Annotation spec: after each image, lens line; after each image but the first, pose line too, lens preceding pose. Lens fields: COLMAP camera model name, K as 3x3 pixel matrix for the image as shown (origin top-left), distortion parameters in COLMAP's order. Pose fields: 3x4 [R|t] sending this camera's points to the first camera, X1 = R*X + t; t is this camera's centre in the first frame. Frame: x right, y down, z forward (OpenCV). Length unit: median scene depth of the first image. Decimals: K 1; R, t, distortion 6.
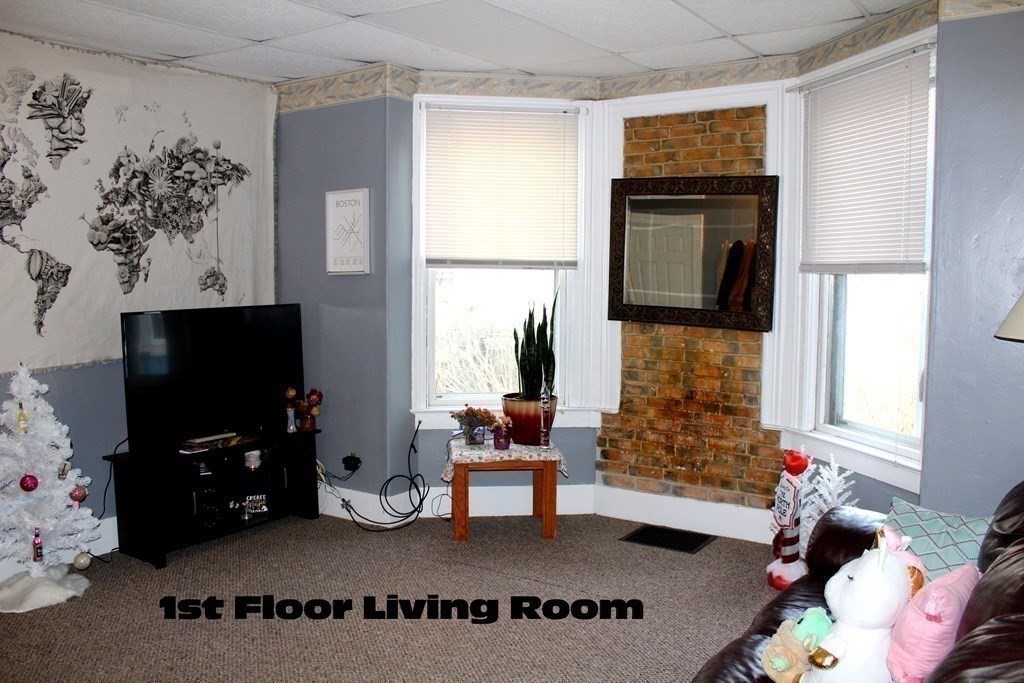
lens RADIAL K [[861.4, 0, 517.0], [0, 861.4, 333.6], [0, 0, 1]] dist [-0.081984, 0.050570]
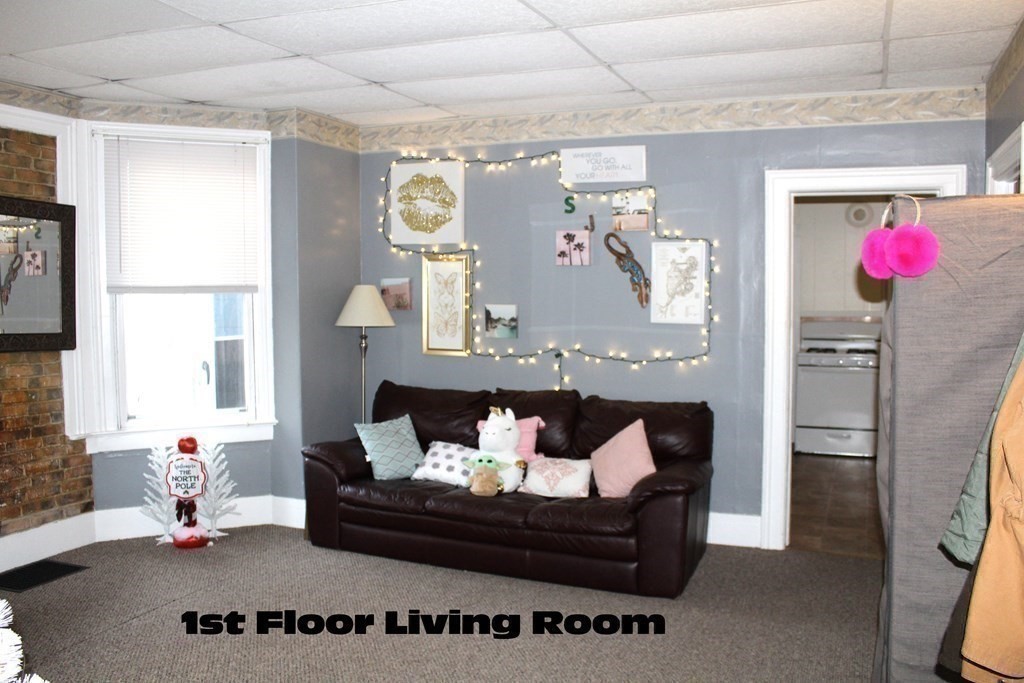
lens RADIAL K [[861.4, 0, 512.0], [0, 861.4, 340.2], [0, 0, 1]] dist [-0.081984, 0.050570]
pose [[-0.181210, -0.063492, 0.981393, -0.955329], [0.072163, 0.994365, 0.077655, -0.063461], [-0.980793, 0.084892, -0.175607, 0.720744]]
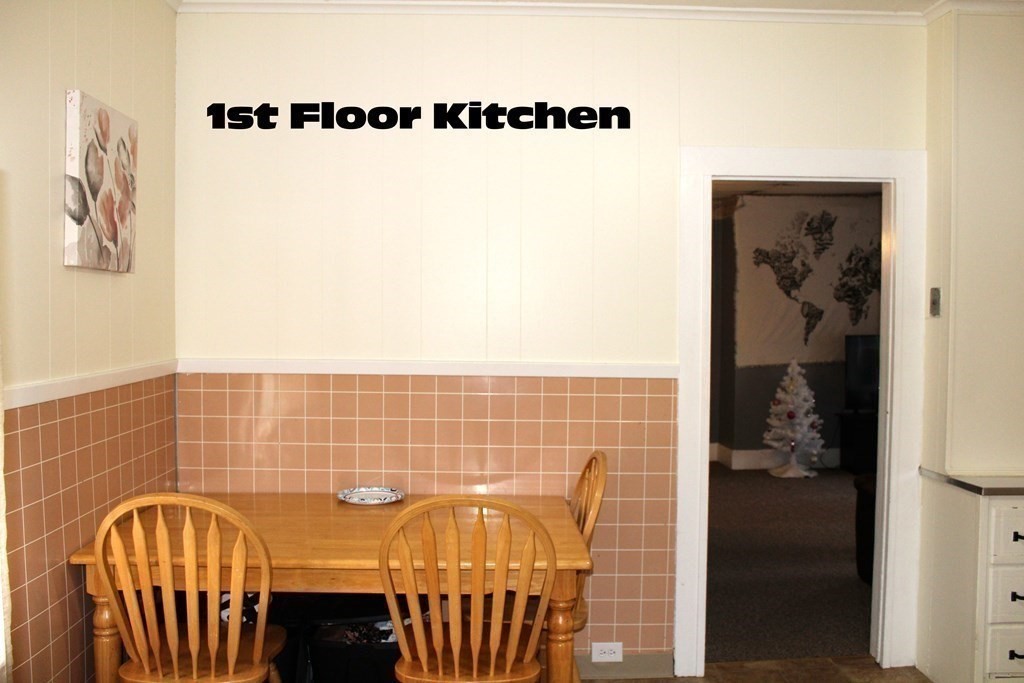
lens RADIAL K [[861.4, 0, 510.1], [0, 861.4, 347.2], [0, 0, 1]] dist [-0.081984, 0.050570]
pose [[0.579265, 0.032540, -0.814490, 0.591207], [-0.058900, 0.998262, -0.002008, 0.045927], [0.813008, 0.049137, 0.580175, -0.641252]]
